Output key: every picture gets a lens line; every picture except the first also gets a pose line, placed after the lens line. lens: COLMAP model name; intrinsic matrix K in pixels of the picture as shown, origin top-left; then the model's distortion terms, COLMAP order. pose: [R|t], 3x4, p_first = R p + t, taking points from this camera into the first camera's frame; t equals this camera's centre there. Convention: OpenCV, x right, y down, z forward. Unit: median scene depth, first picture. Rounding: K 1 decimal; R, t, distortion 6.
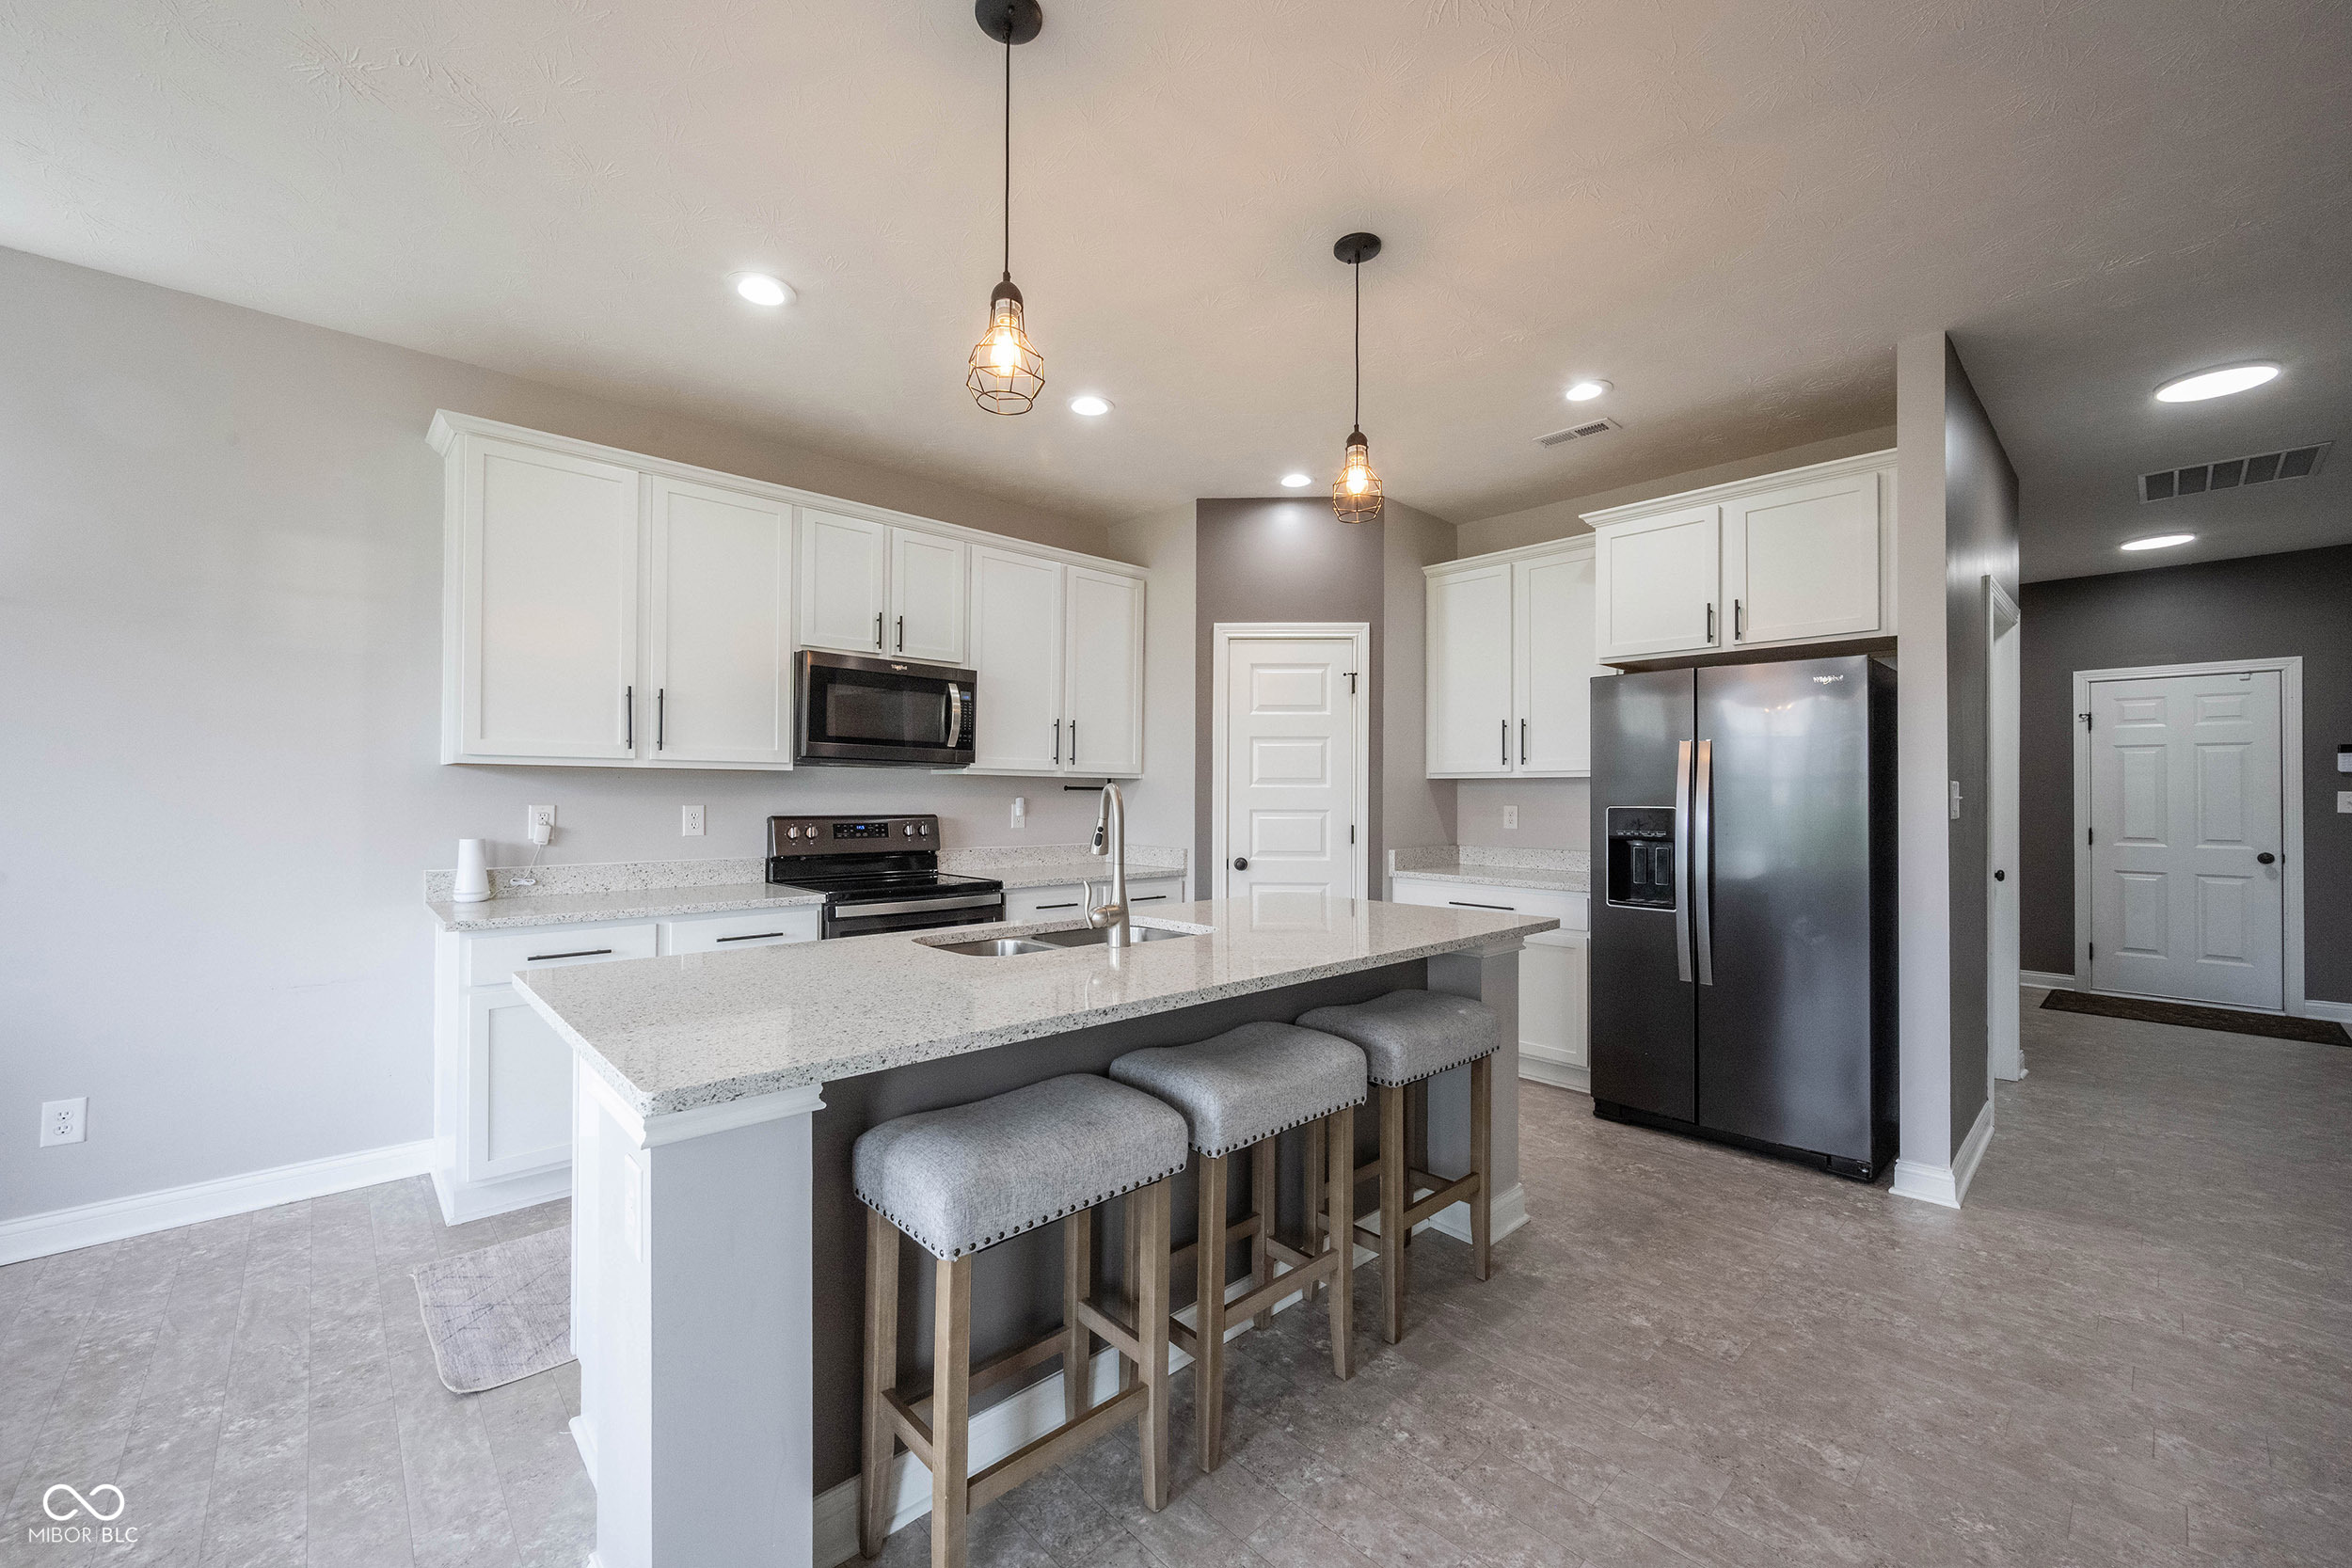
lens RADIAL K [[923.9, 0, 1173.6], [0, 923.9, 789.5], [0, 0, 1]] dist [0.000294, 0.000247]
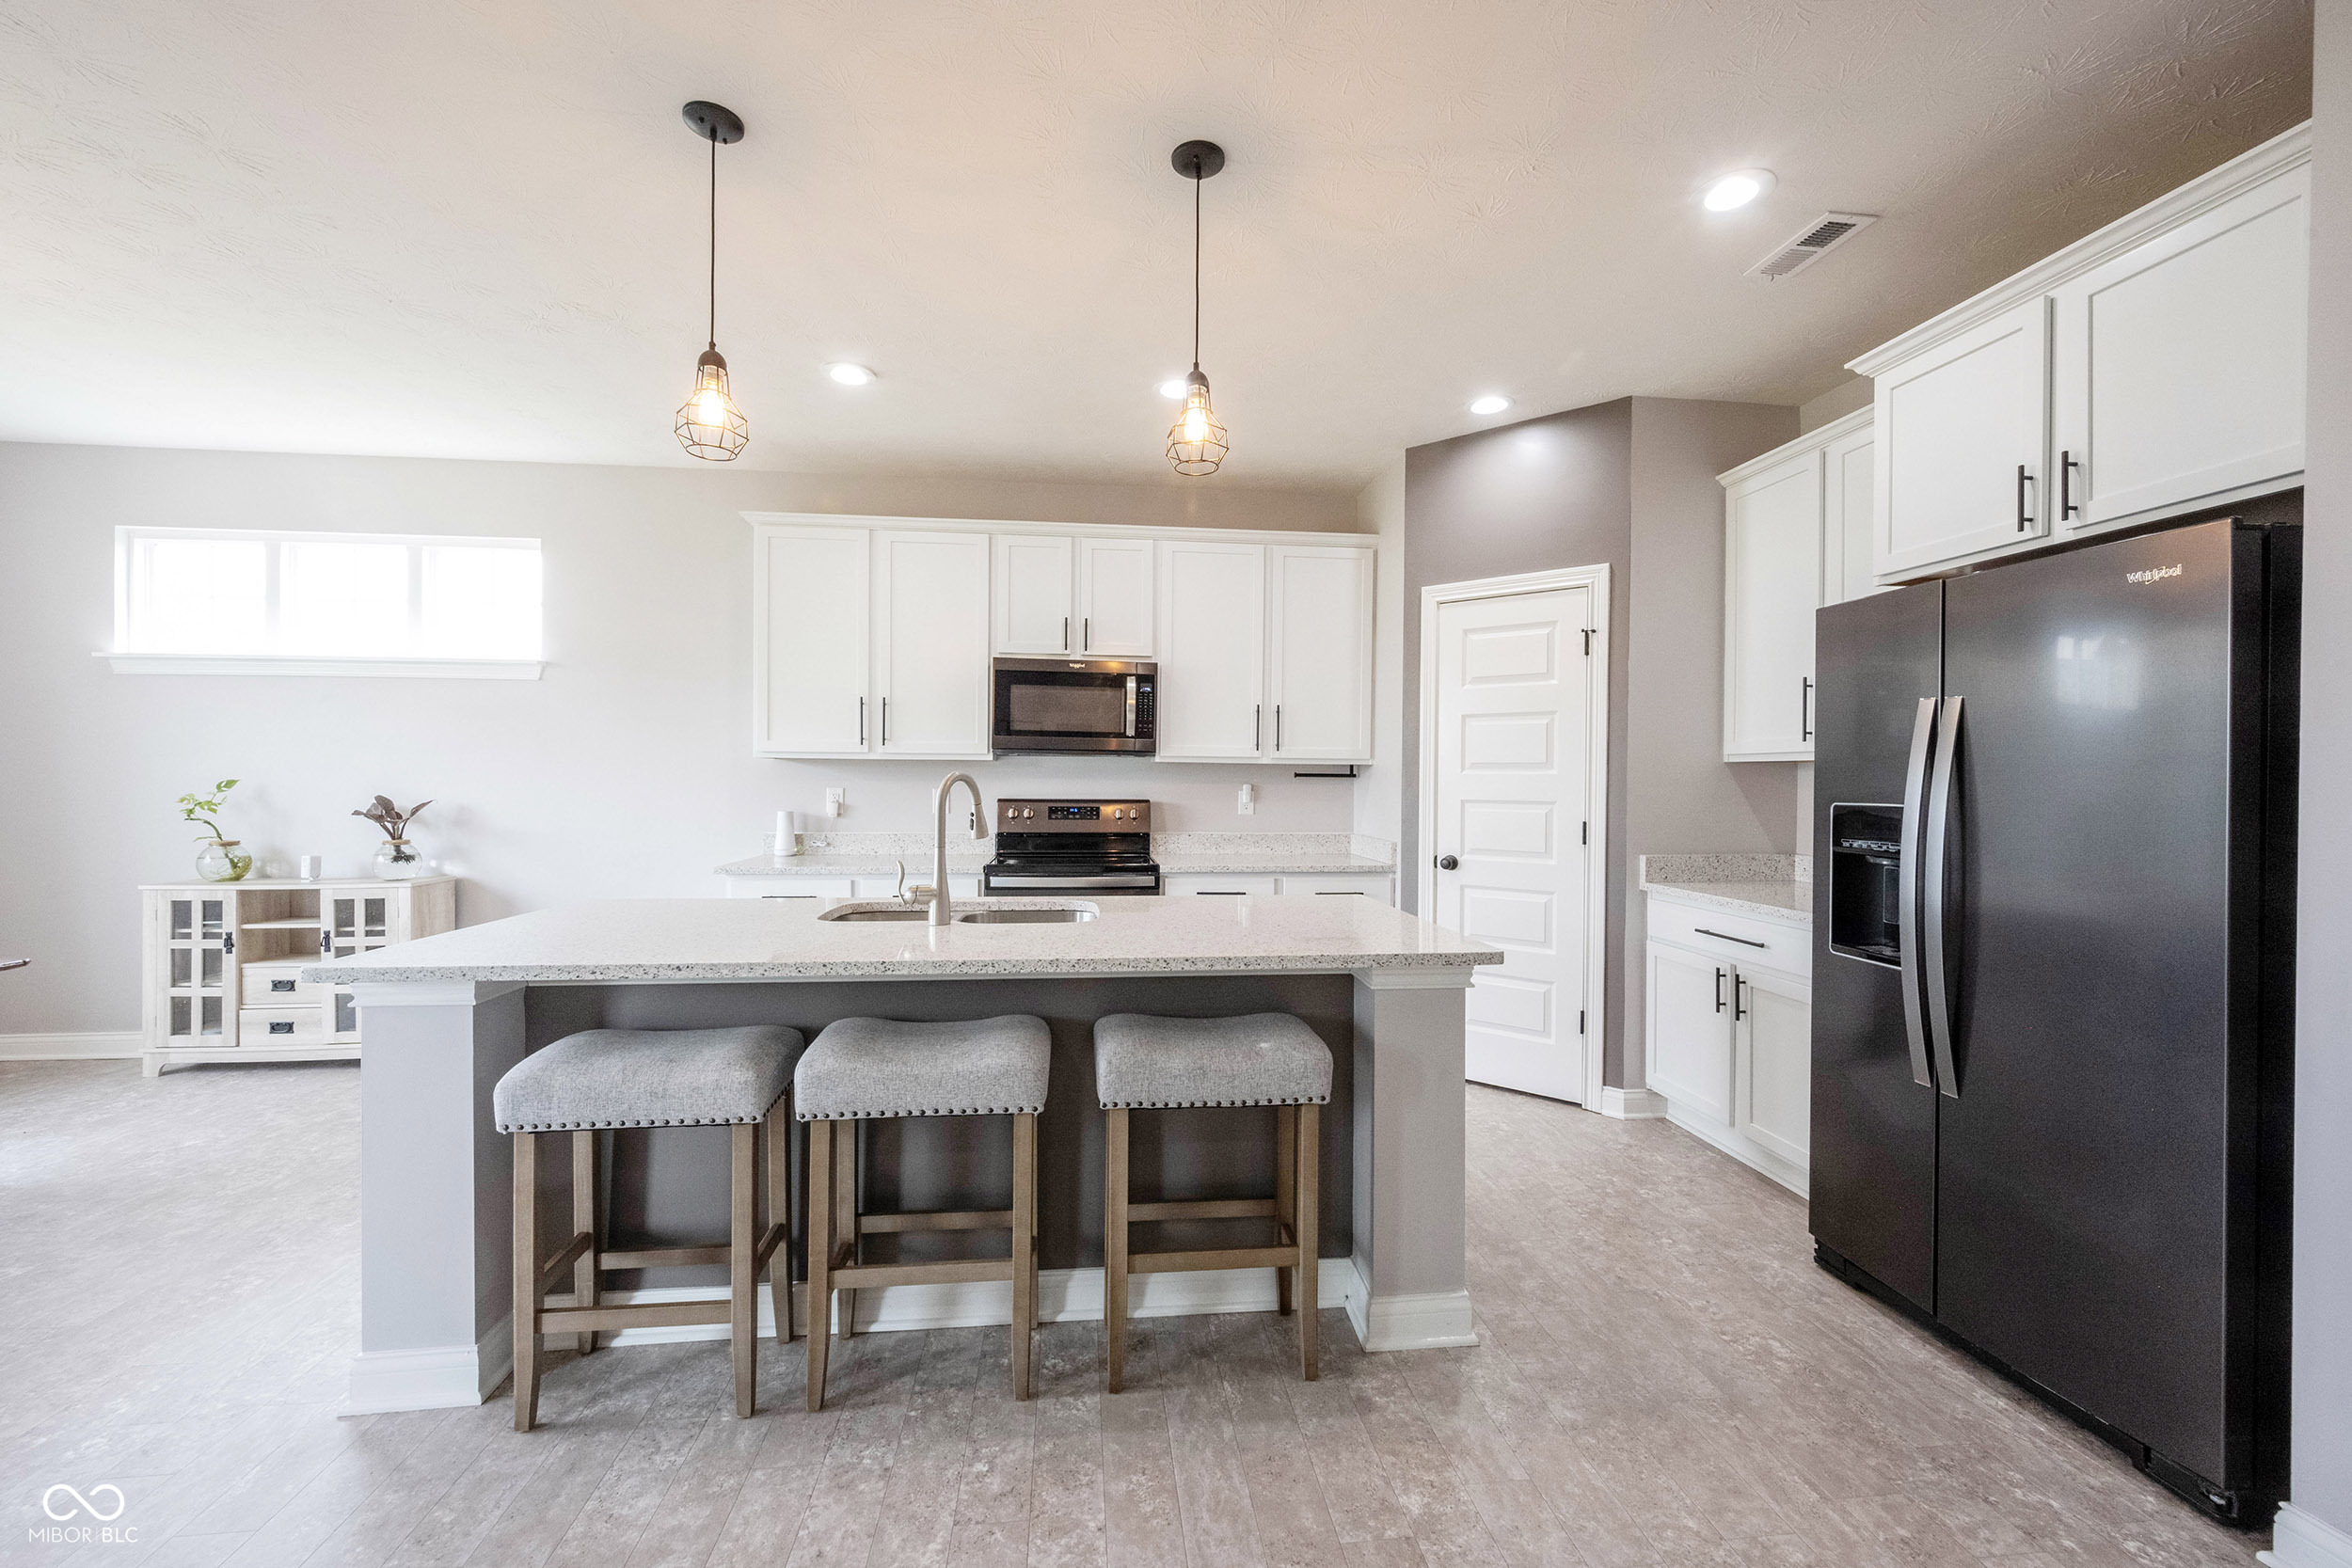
lens RADIAL K [[933.0, 0, 1180.2], [0, 933.0, 786.8], [0, 0, 1]] dist [-0.000645, -0.000137]
pose [[0.804218, 0.007237, -0.594290, 0.447544], [-0.000175, 0.999929, 0.011939, -0.000740], [0.594334, -0.009498, 0.804162, 0.169808]]
